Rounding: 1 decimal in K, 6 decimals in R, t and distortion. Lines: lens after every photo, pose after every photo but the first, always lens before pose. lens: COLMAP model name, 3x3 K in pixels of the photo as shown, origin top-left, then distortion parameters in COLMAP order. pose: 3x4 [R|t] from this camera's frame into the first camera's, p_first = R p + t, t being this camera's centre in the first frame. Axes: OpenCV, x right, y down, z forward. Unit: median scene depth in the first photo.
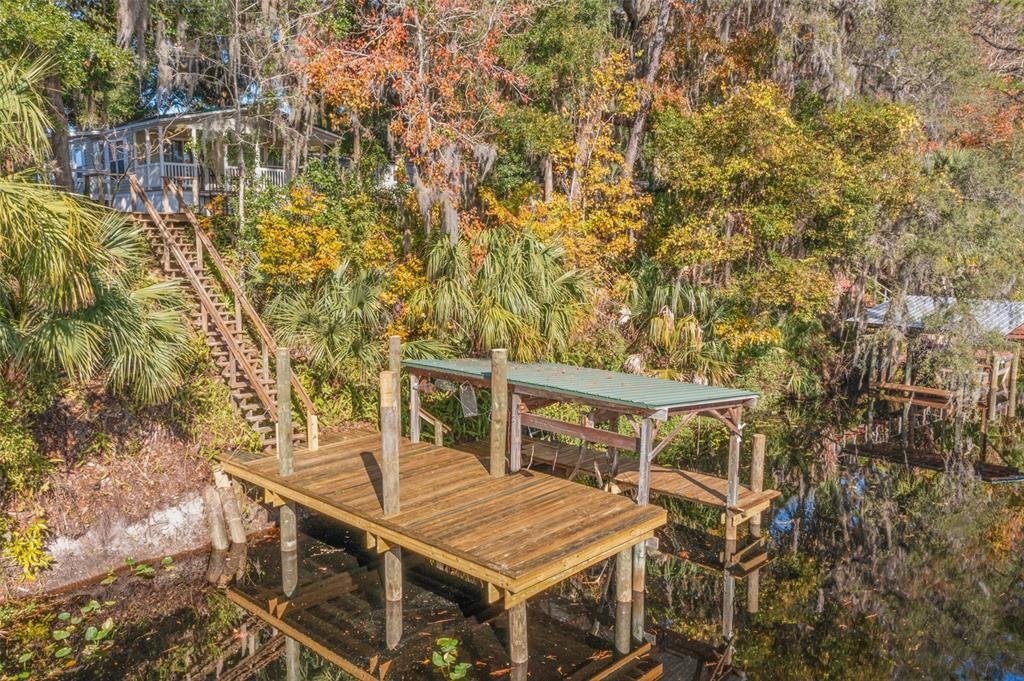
lens RADIAL K [[838.3, 0, 509.4], [0, 838.3, 335.4], [0, 0, 1]] dist [-0.002773, 0.009589]
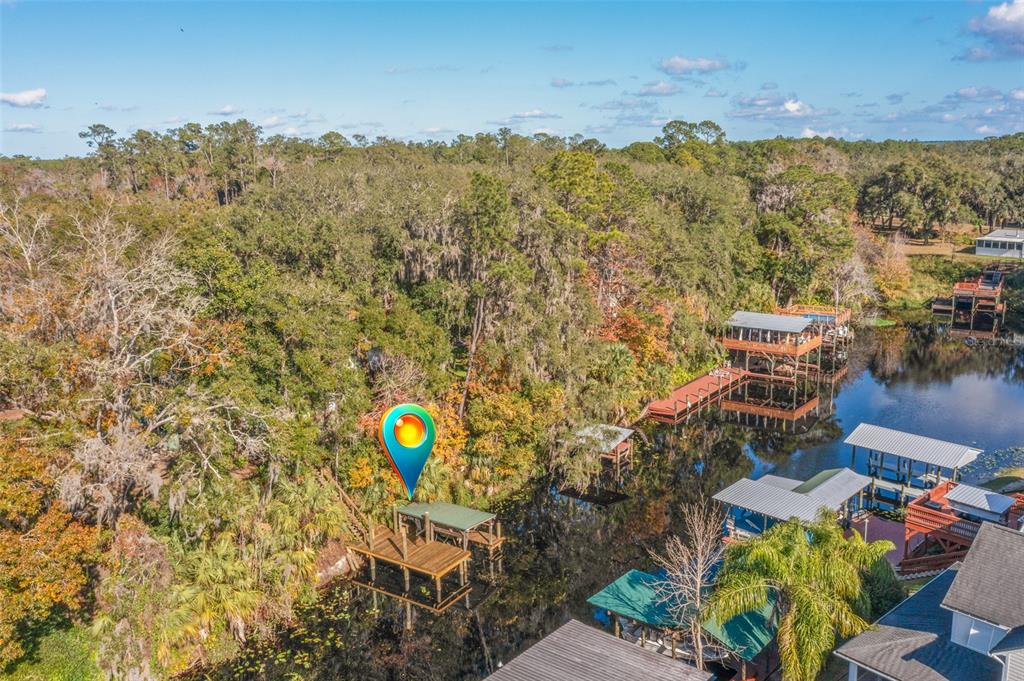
lens RADIAL K [[838.3, 0, 509.4], [0, 838.3, 335.4], [0, 0, 1]] dist [-0.002773, 0.009589]
pose [[0.985257, -0.061627, 0.159595, -0.199783], [0.050909, 0.996219, 0.070401, -1.025475], [-0.163330, -0.061238, 0.984669, -2.745893]]
